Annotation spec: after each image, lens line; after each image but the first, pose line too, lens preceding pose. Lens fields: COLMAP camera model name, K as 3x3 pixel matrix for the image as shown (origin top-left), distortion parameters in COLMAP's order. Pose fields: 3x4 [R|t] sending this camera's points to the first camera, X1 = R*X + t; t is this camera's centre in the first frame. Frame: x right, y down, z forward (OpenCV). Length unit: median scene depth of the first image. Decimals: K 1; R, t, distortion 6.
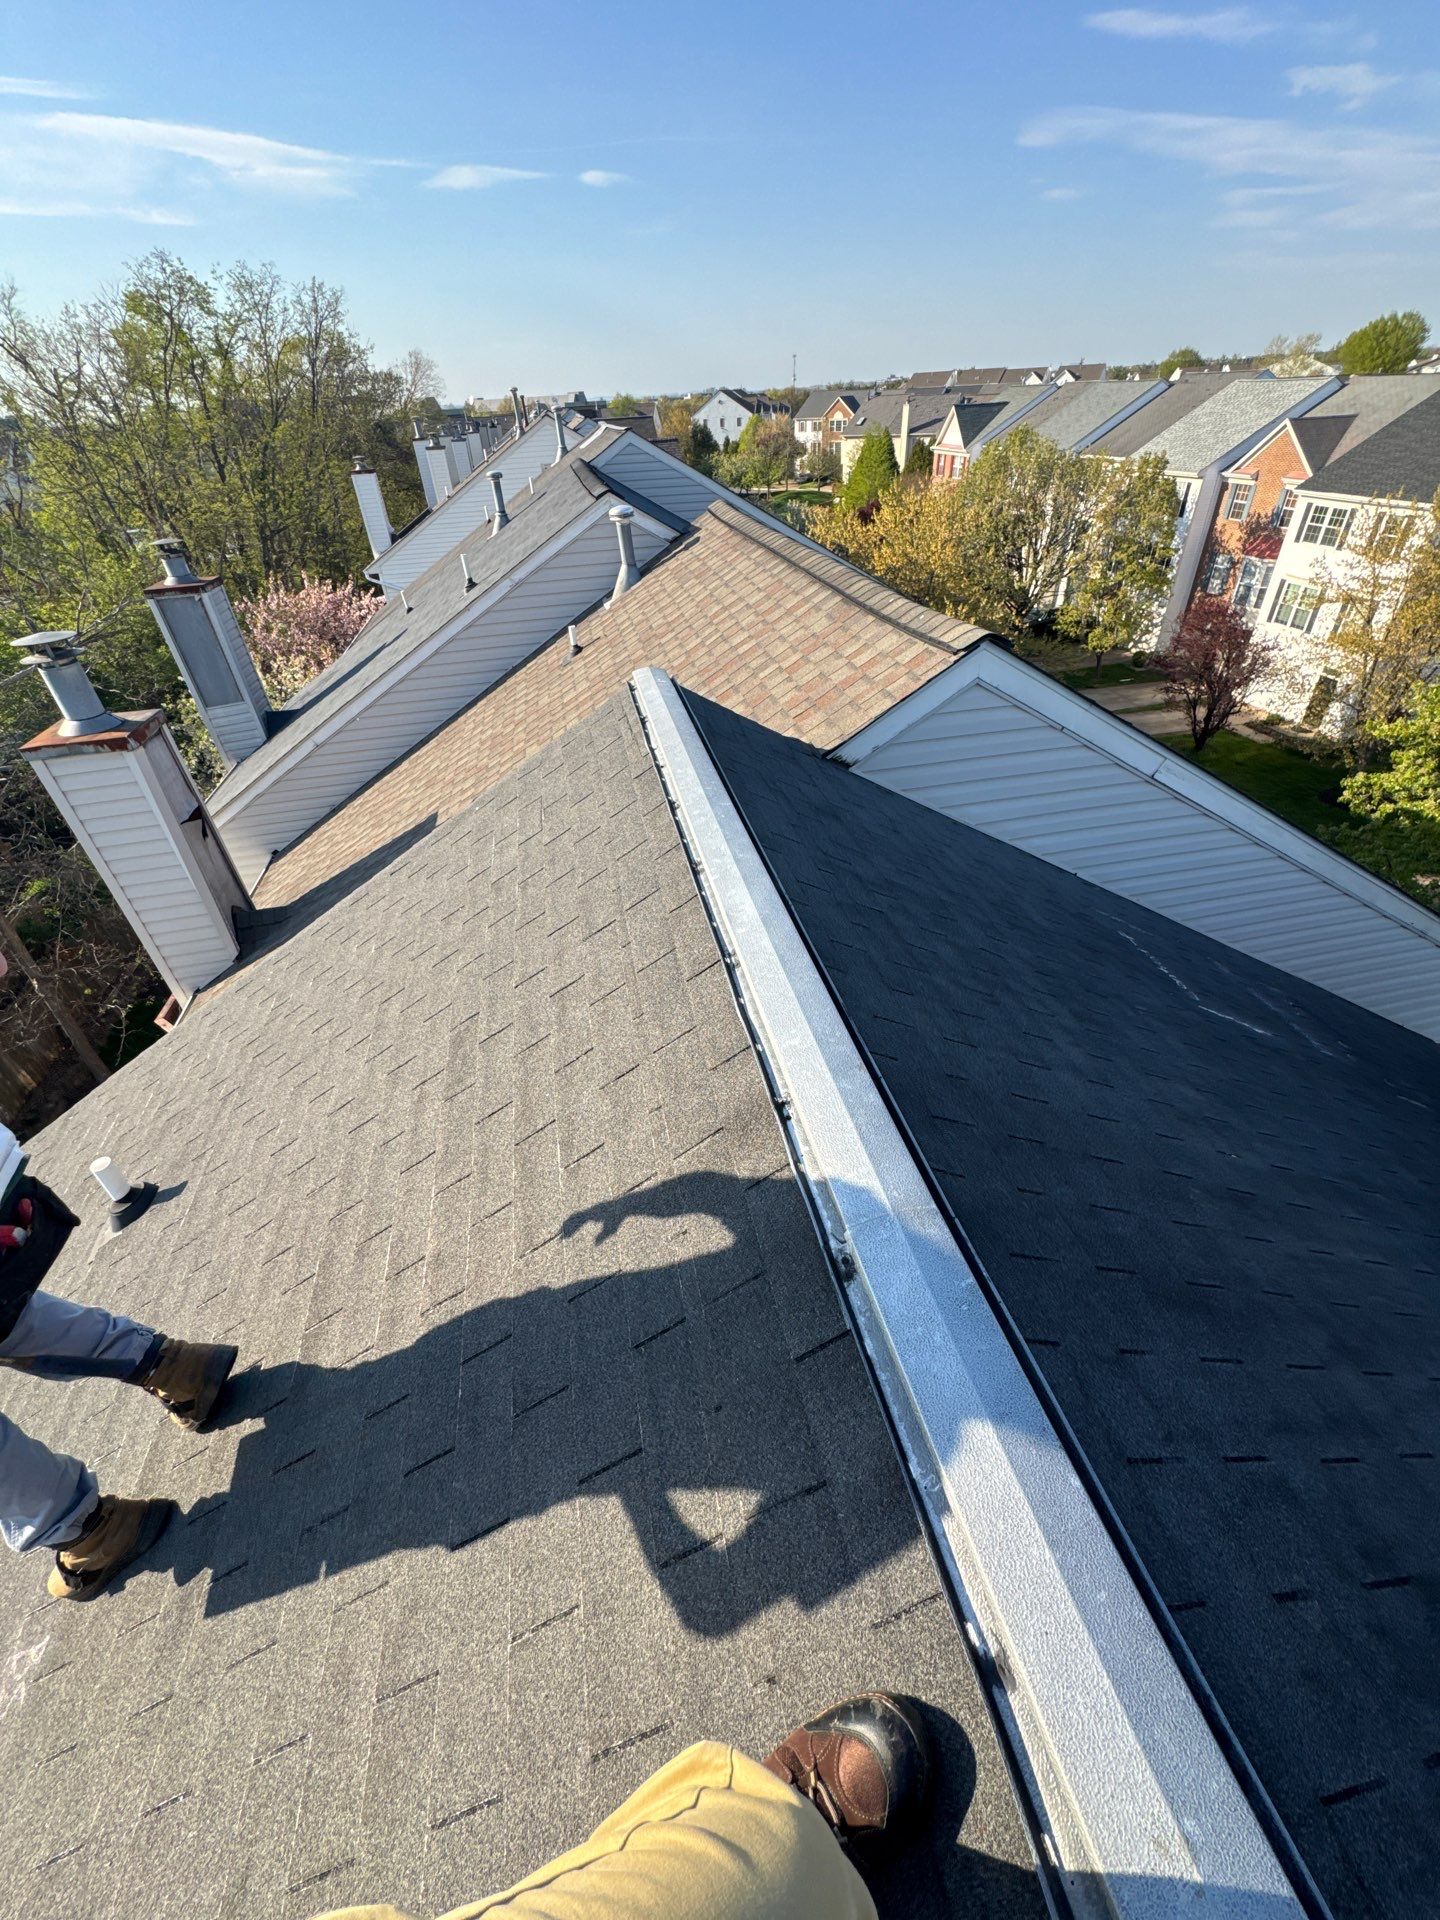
lens RADIAL K [[773.9, 0, 720.0], [0, 773.9, 960.0], [0, 0, 1]] dist [0.000220, 0.000496]
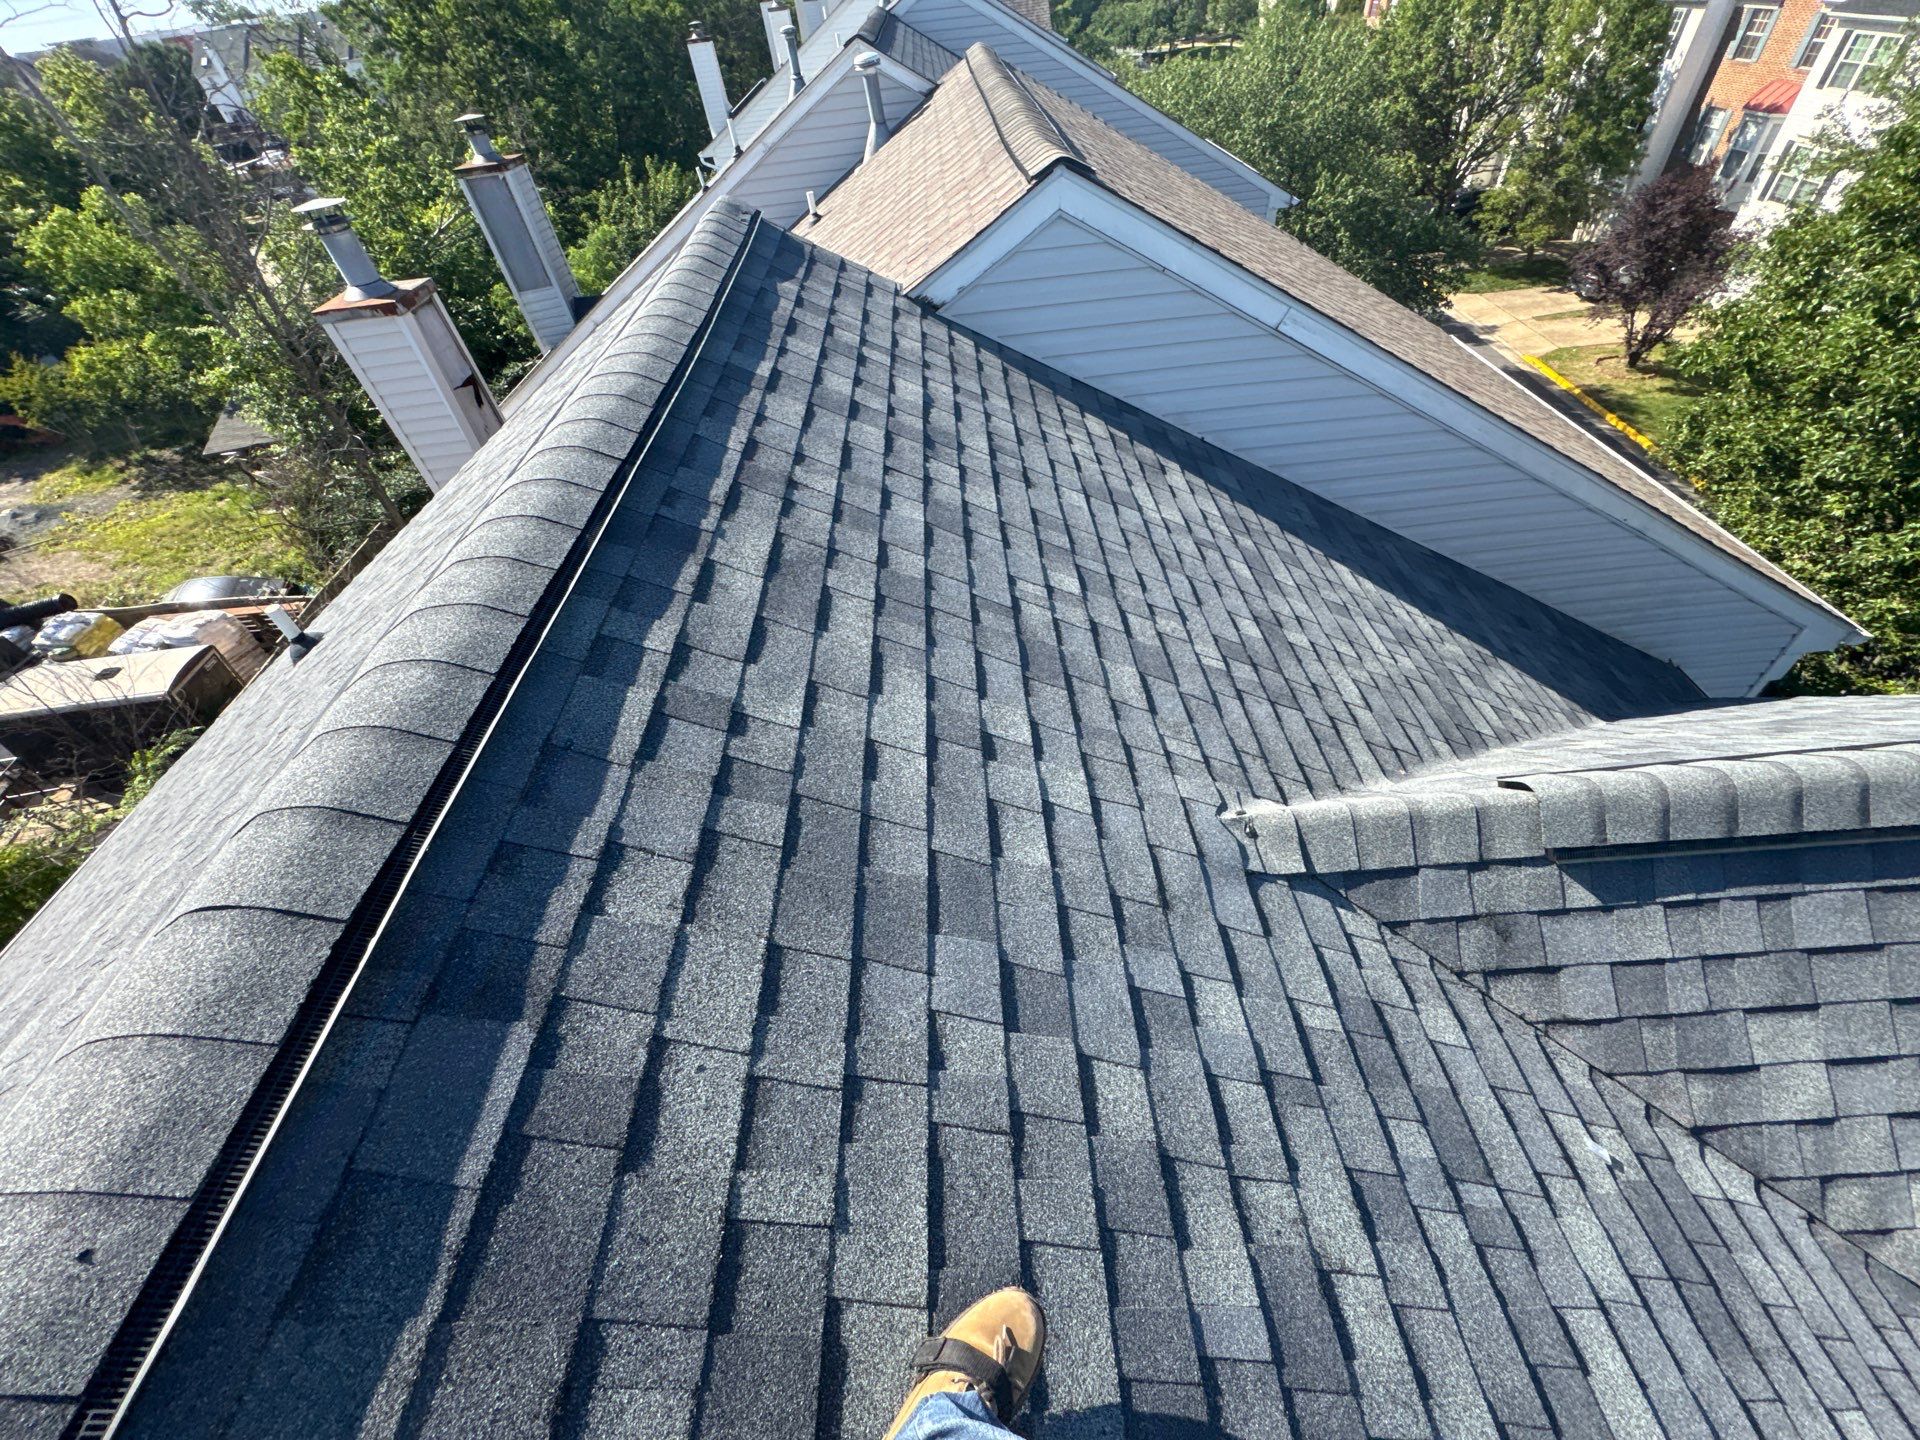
lens RADIAL K [[773.9, 0, 960.0], [0, 773.9, 720.0], [0, 0, 1]] dist [0.000220, 0.000496]
pose [[0.985811, 0.082404, -0.146241, 0.193855], [-0.057654, 0.984429, 0.166059, 0.056622], [0.157648, -0.155272, 0.975212, -0.039028]]
